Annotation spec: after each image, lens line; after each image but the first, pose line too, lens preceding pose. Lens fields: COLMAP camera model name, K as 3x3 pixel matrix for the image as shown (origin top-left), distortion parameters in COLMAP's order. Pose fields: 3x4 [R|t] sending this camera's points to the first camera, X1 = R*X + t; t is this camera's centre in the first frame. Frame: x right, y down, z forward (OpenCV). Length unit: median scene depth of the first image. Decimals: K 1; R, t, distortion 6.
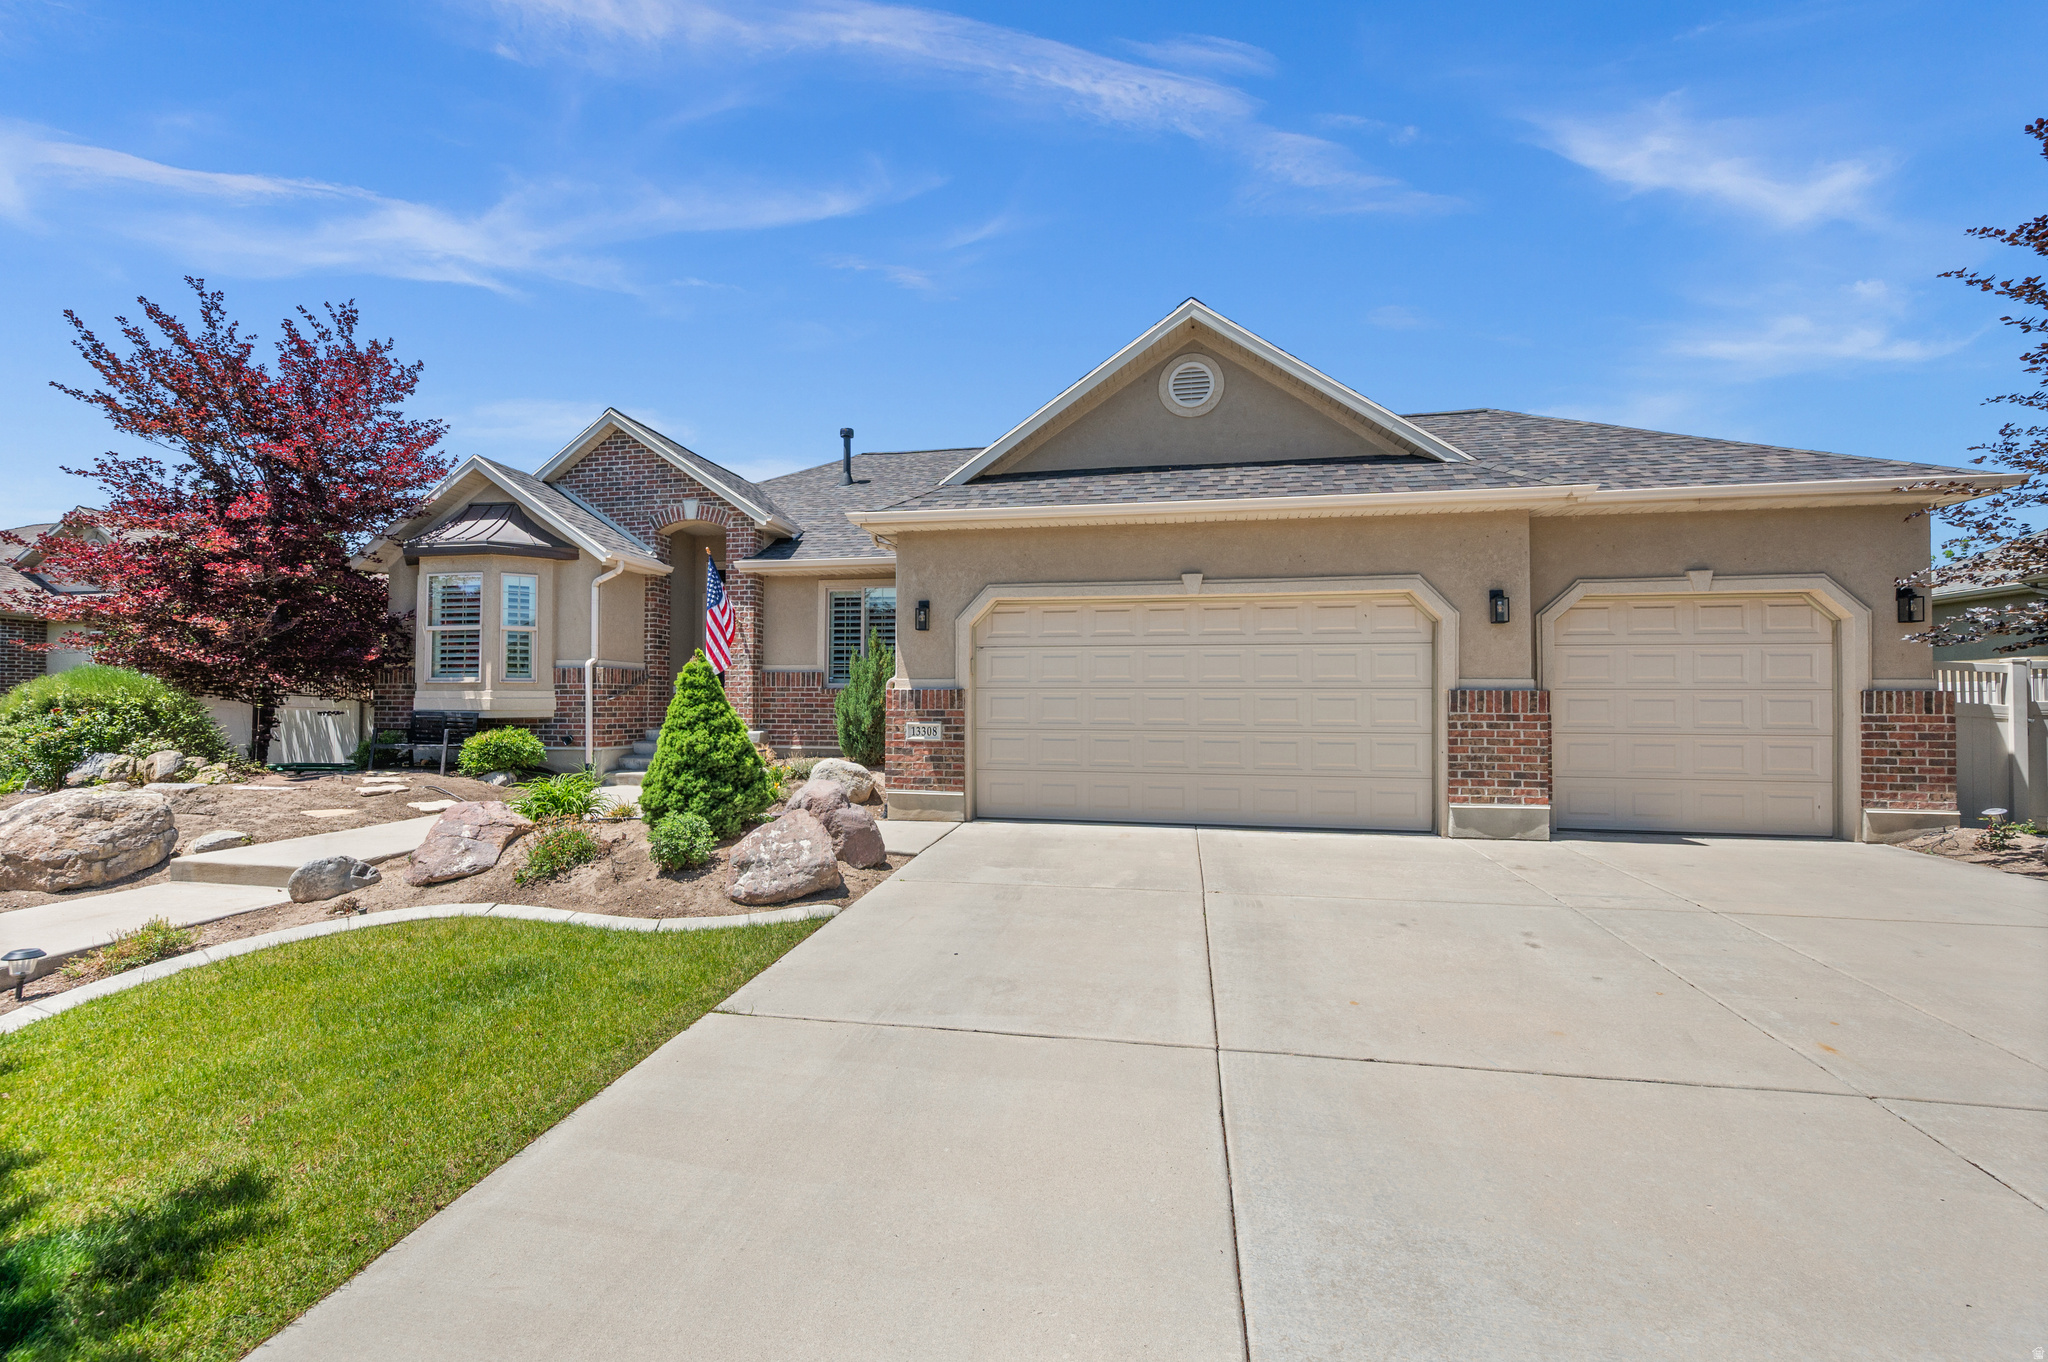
lens RADIAL K [[814.7, 0, 1029.2], [0, 814.7, 697.1], [0, 0, 1]] dist [-0.002754, 0.000330]
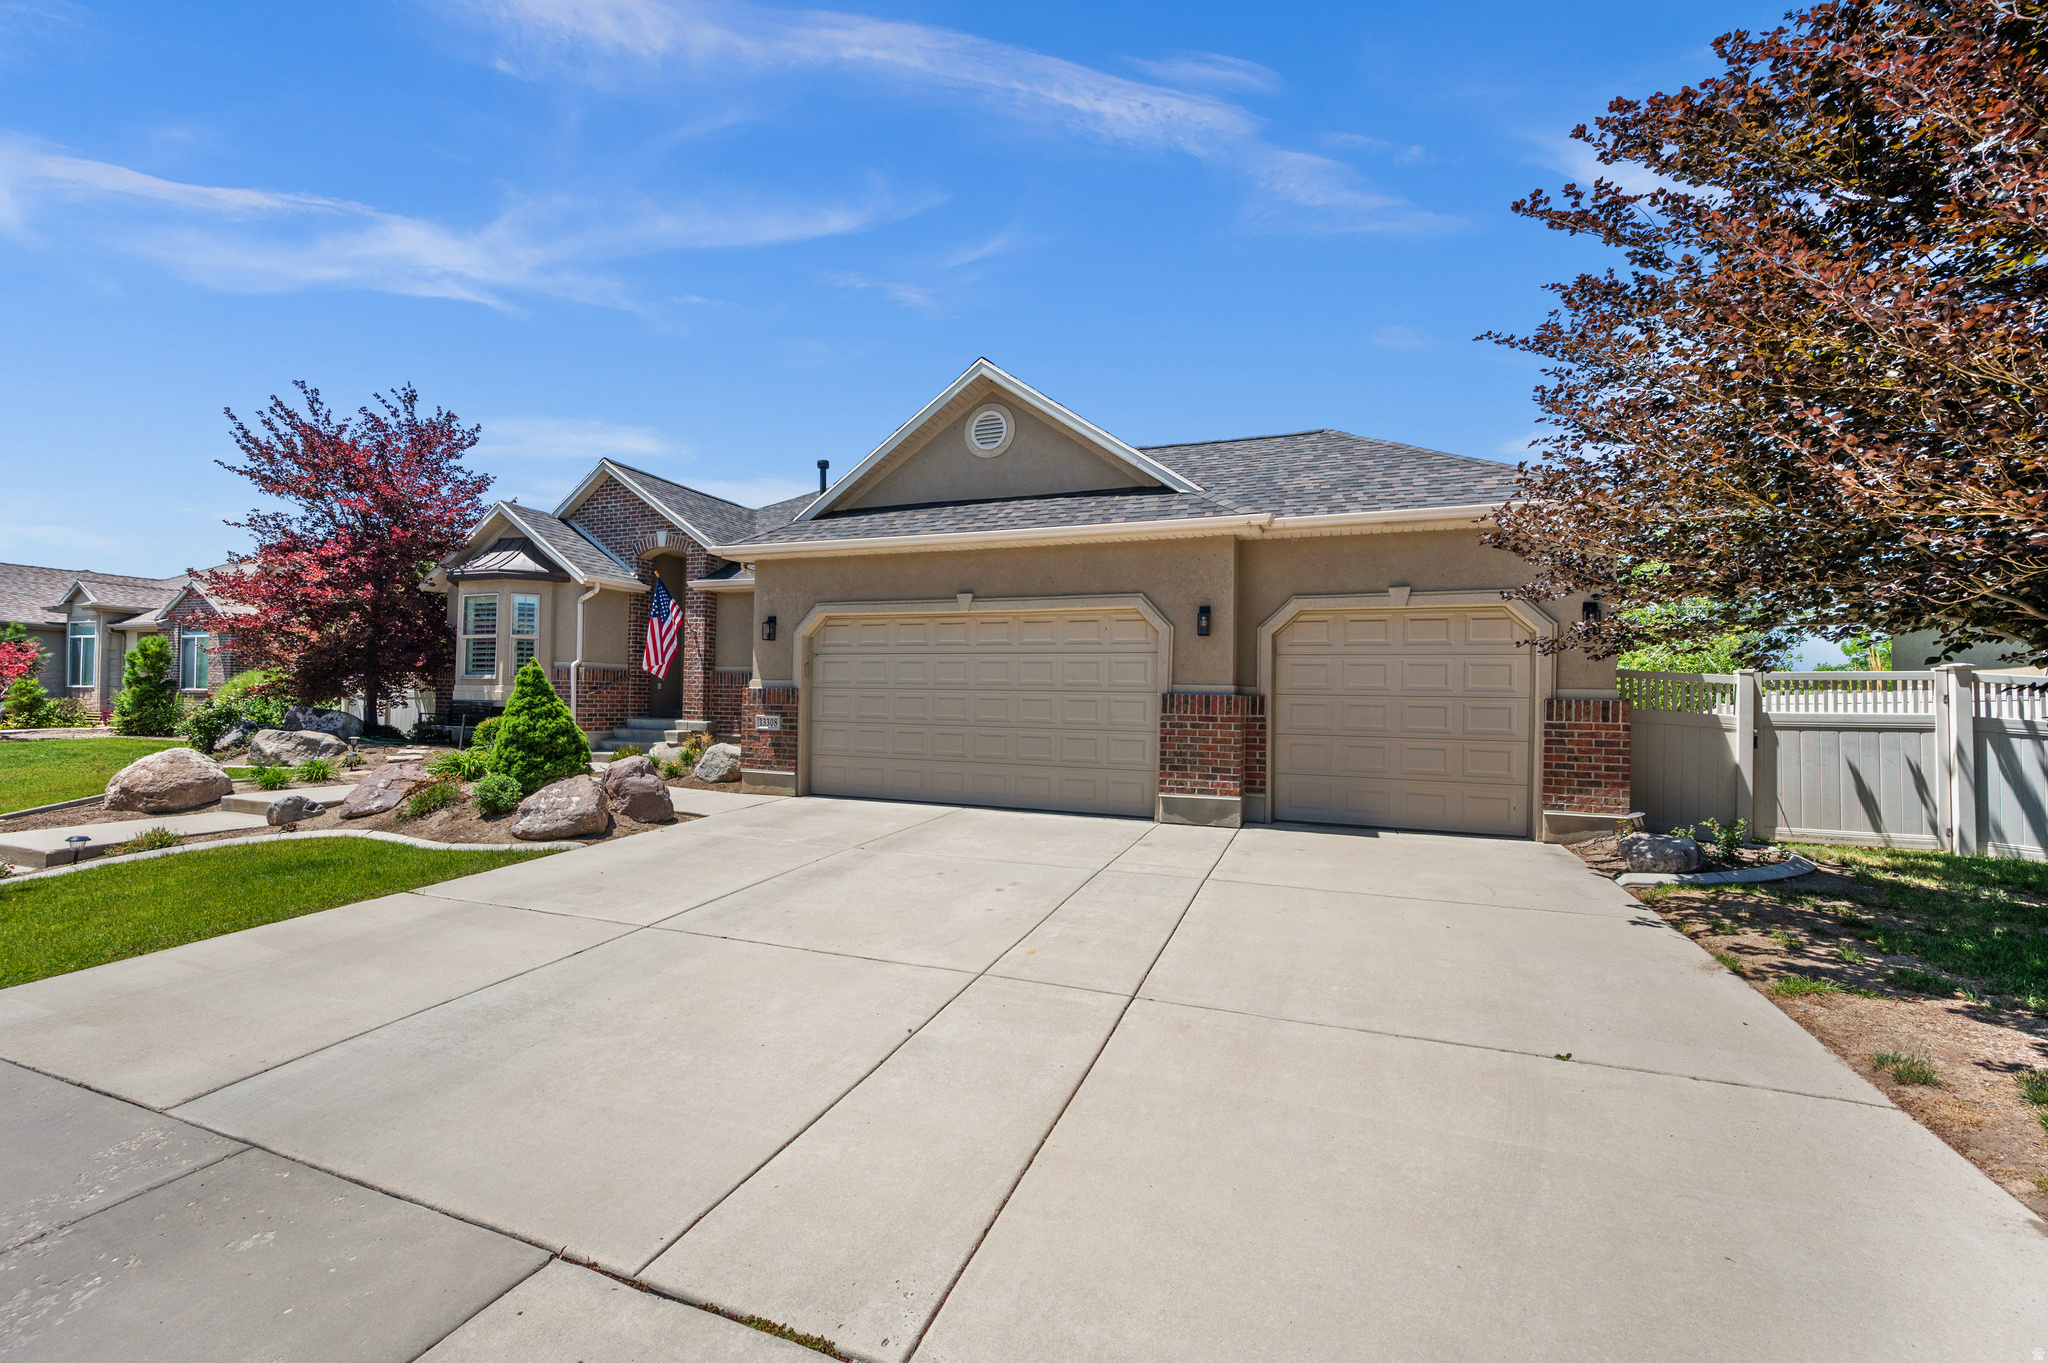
lens RADIAL K [[820.0, 0, 1031.6], [0, 820.0, 700.0], [0, 0, 1]] dist [-0.004578, -0.000236]
pose [[0.984150, 0.013857, -0.176795, 0.484434], [-0.013218, 0.999901, 0.004788, -0.002955], [0.176844, -0.002375, 0.984236, -0.151365]]
